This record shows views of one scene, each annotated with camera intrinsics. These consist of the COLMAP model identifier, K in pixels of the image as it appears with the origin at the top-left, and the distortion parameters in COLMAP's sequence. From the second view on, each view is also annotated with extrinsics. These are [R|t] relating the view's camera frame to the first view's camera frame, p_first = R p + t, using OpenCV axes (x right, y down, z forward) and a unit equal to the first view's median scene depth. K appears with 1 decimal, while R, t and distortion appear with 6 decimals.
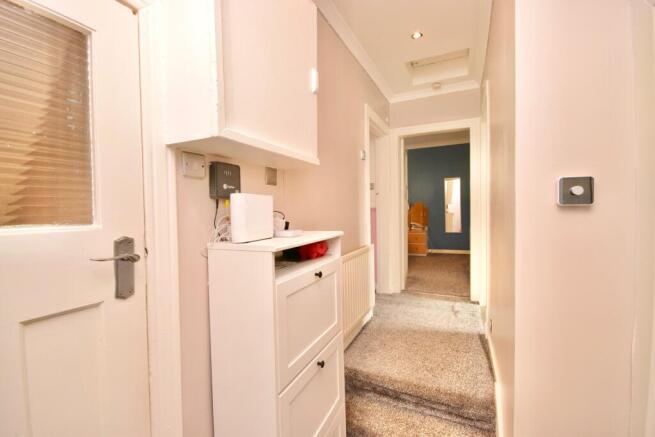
lens RADIAL K [[293.7, 0, 326.9], [0, 293.7, 216.7], [0, 0, 1]] dist [-0.002173, -0.000049]
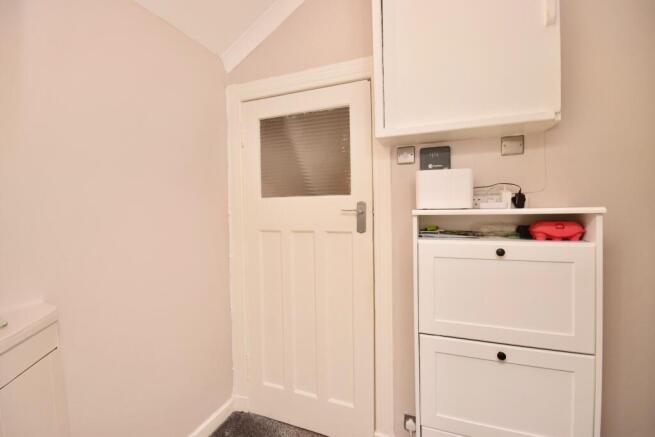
lens RADIAL K [[293.7, 0, 326.9], [0, 293.7, 216.7], [0, 0, 1]] dist [-0.002173, -0.000049]
pose [[0.048597, 0.047609, -0.997683, 0.909535], [-0.002496, 0.998866, 0.047544, 0.056716], [0.998815, 0.000180, 0.048661, 0.482023]]
